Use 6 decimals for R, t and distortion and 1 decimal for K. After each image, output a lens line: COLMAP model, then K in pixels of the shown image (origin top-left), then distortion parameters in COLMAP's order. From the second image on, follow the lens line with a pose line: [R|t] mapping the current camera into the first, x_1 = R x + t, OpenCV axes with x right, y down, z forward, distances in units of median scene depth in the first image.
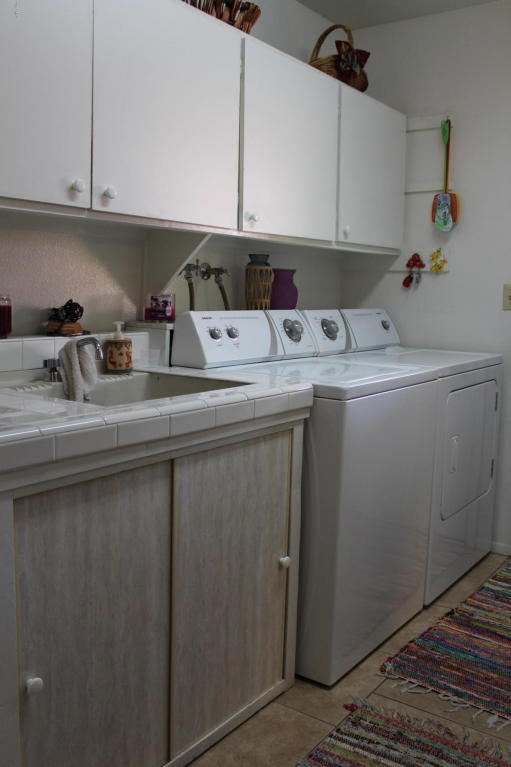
lens RADIAL K [[722.7, 0, 255.9], [0, 722.7, 379.6], [0, 0, 1]] dist [-0.153655, 0.156933]
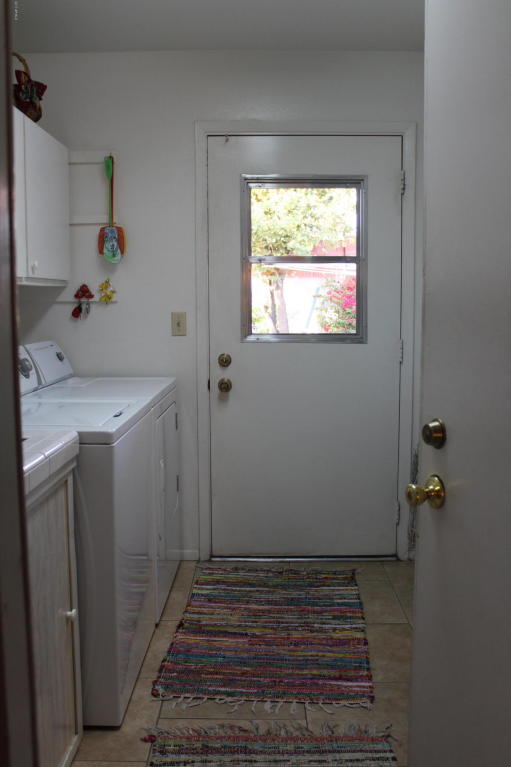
lens RADIAL K [[722.7, 0, 255.9], [0, 722.7, 379.6], [0, 0, 1]] dist [-0.153655, 0.156933]
pose [[0.817157, -0.082107, 0.570537, -0.197960], [0.089166, 0.995894, 0.015611, -0.042042], [-0.569477, 0.038116, 0.821123, 0.035416]]
